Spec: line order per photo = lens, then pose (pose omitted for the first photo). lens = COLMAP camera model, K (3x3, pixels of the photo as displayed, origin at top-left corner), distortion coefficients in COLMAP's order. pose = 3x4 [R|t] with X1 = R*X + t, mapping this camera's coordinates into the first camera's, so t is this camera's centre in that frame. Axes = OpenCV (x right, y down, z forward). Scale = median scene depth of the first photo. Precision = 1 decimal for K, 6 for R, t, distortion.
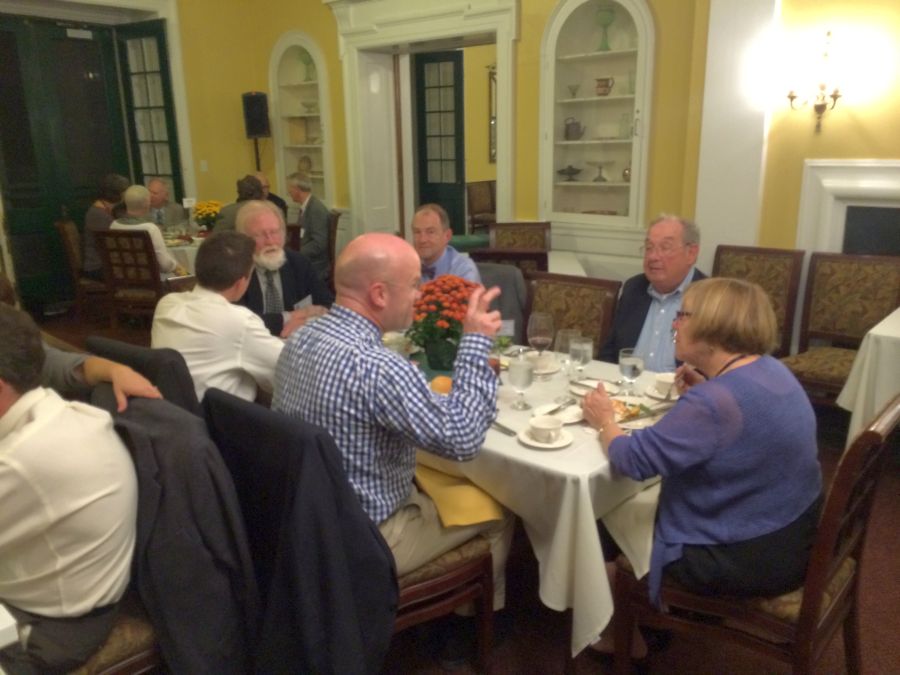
lens RADIAL K [[763.8, 0, 457.5], [0, 763.8, 341.5], [0, 0, 1]] dist [0.069291, -0.086700]
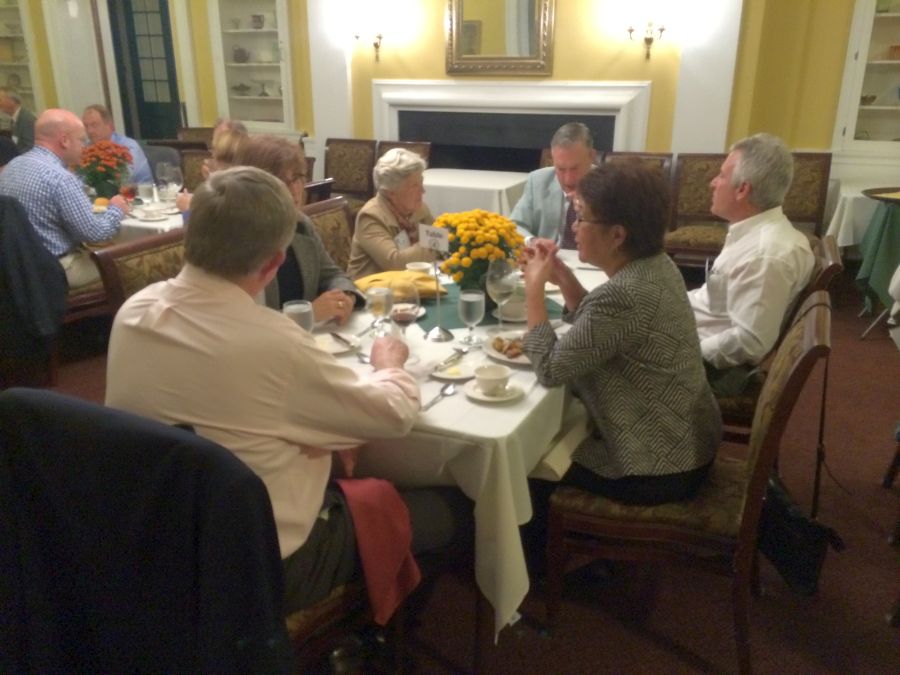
lens RADIAL K [[763.8, 0, 448.2], [0, 763.8, 340.9], [0, 0, 1]] dist [0.069291, -0.086700]
pose [[0.958918, -0.077147, 0.272994, 0.096874], [0.054200, 0.994408, 0.090633, 0.106252], [-0.278459, -0.072113, 0.957737, -0.382452]]
